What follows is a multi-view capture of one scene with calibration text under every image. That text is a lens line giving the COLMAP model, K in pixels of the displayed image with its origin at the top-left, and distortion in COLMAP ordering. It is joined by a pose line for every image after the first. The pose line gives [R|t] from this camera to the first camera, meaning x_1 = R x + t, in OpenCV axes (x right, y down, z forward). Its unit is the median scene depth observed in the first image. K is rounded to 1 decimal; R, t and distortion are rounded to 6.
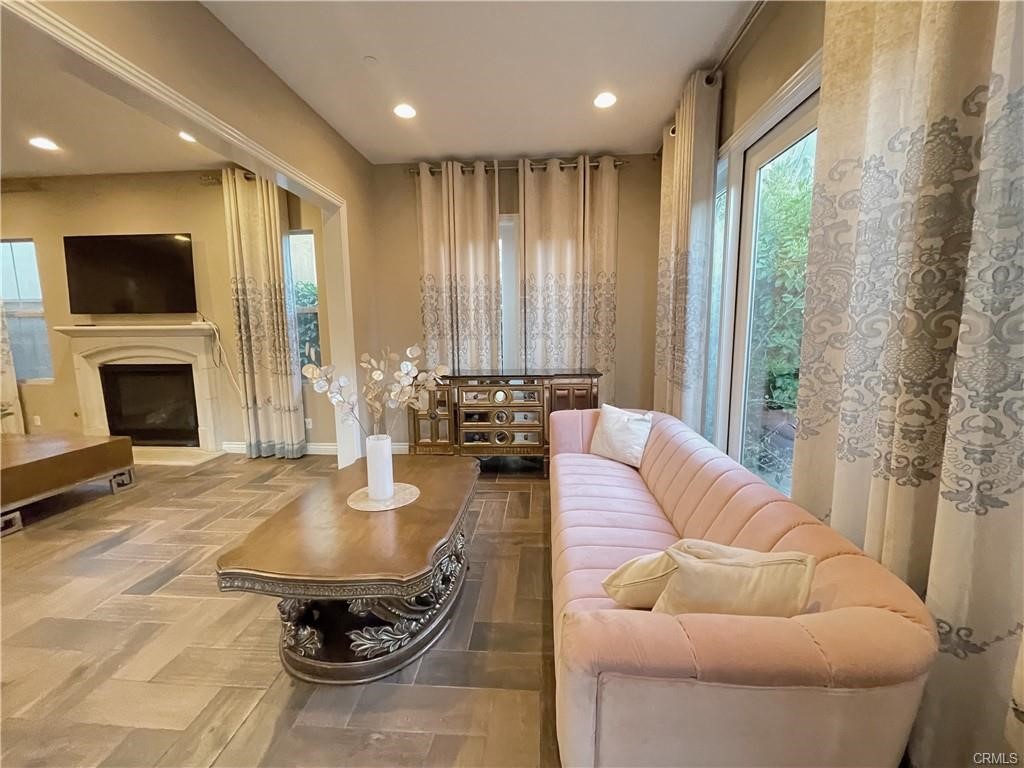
lens RADIAL K [[417.2, 0, 509.8], [0, 417.2, 381.9], [0, 0, 1]] dist [-0.001674, -0.000286]
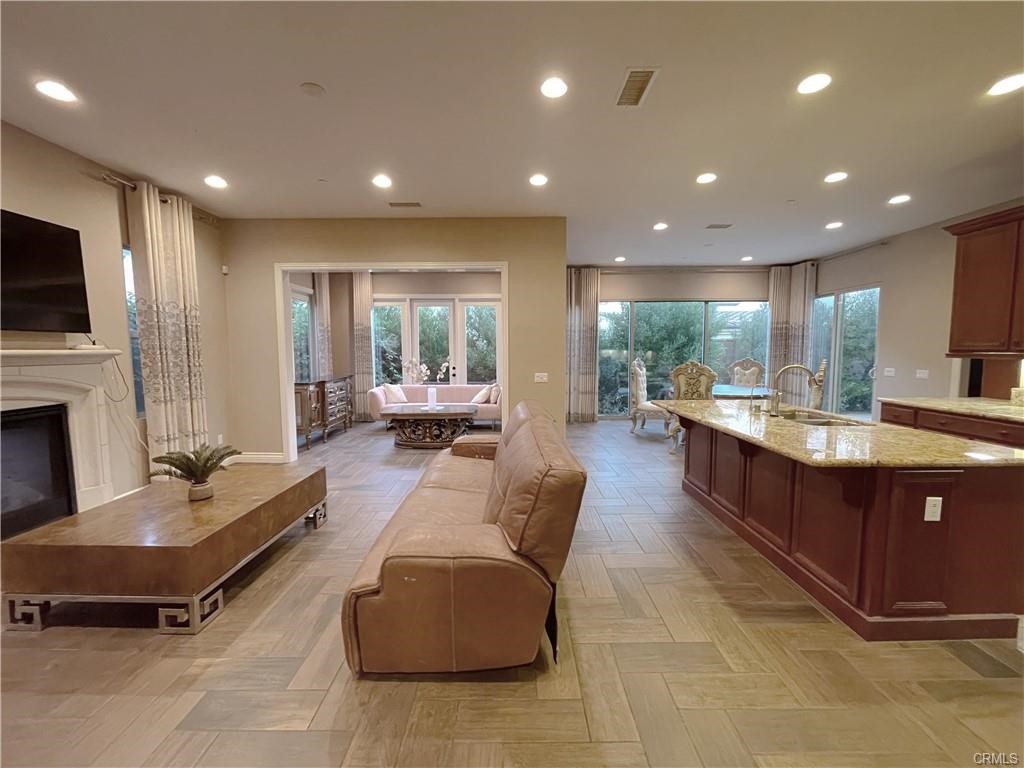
lens RADIAL K [[412.3, 0, 512.1], [0, 412.3, 381.1], [0, 0, 1]] dist [-0.003596, 0.000147]
pose [[-0.079128, -0.065656, 0.994700, -1.575599], [0.140050, 0.987200, 0.076302, -0.027736], [-0.986978, 0.145346, -0.068920, 0.296424]]
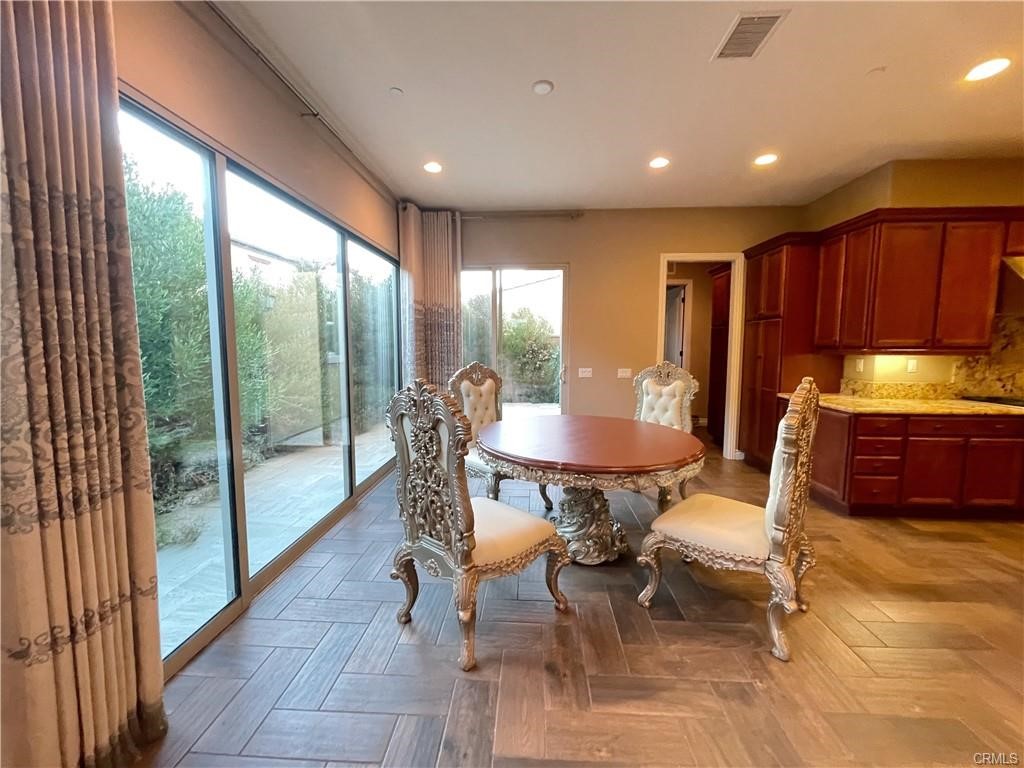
lens RADIAL K [[417.2, 0, 509.8], [0, 417.2, 381.9], [0, 0, 1]] dist [-0.001674, -0.000286]
pose [[-0.999621, 0.012088, -0.024723, -0.083312], [0.006255, 0.974658, 0.223614, -0.016309], [0.026799, 0.223375, -0.974364, 0.103103]]
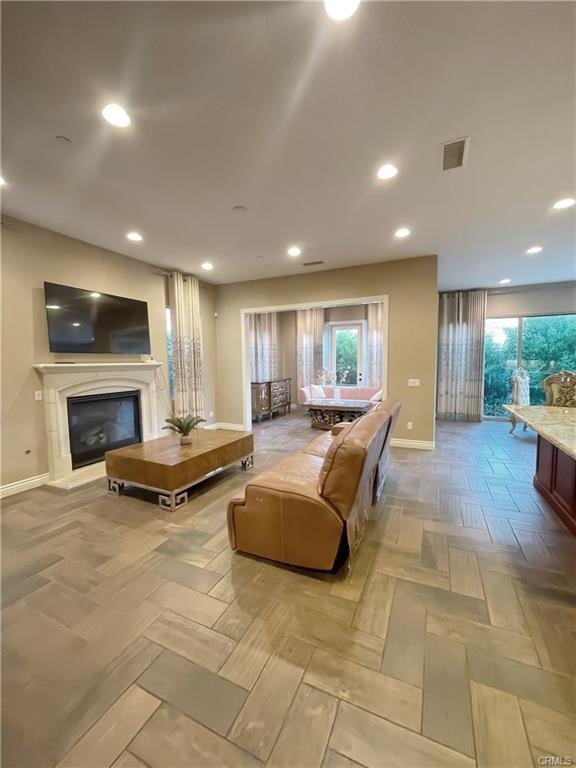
lens RADIAL K [[309.2, 0, 291.9], [0, 309.2, 383.6], [0, 0, 1]] dist [-0.003596, 0.000147]
pose [[0.344550, -0.061874, 0.936727, -1.624362], [0.133807, 0.990874, 0.016234, -0.011331], [-0.929183, 0.119747, 0.349685, 0.151469]]
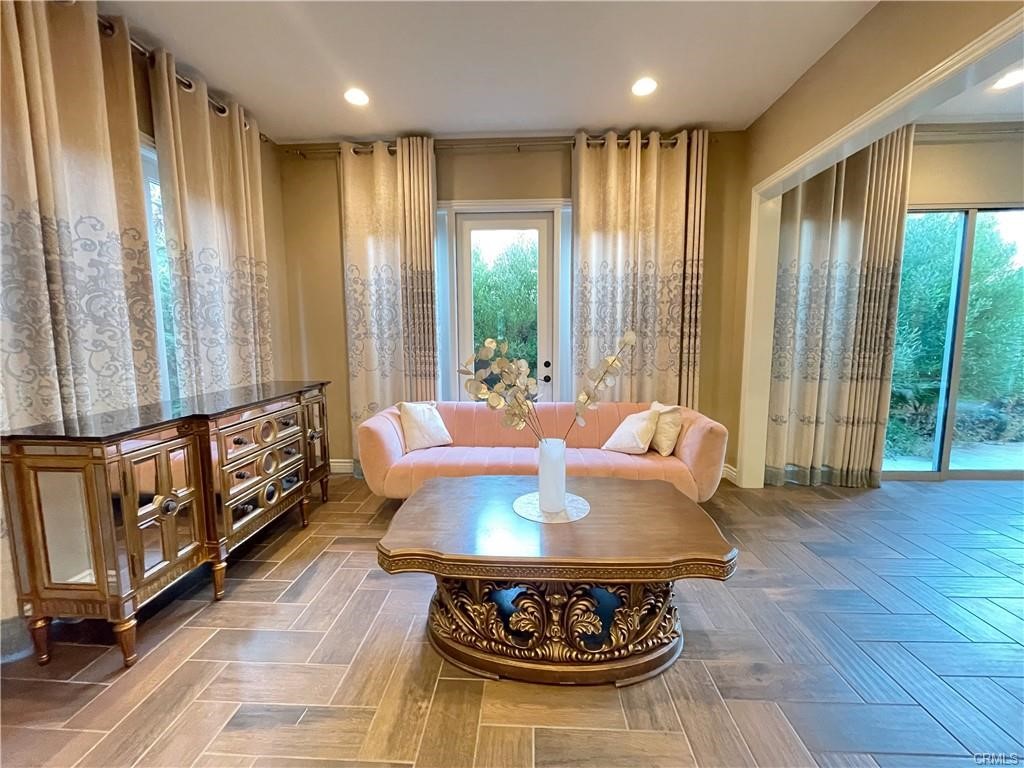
lens RADIAL K [[412.3, 0, 512.1], [0, 412.3, 381.1], [0, 0, 1]] dist [-0.003596, 0.000147]
pose [[-0.030628, -0.098519, 0.994664, -0.555169], [0.141318, 0.984707, 0.101885, -0.043928], [-0.989490, 0.143684, -0.016237, 0.513056]]
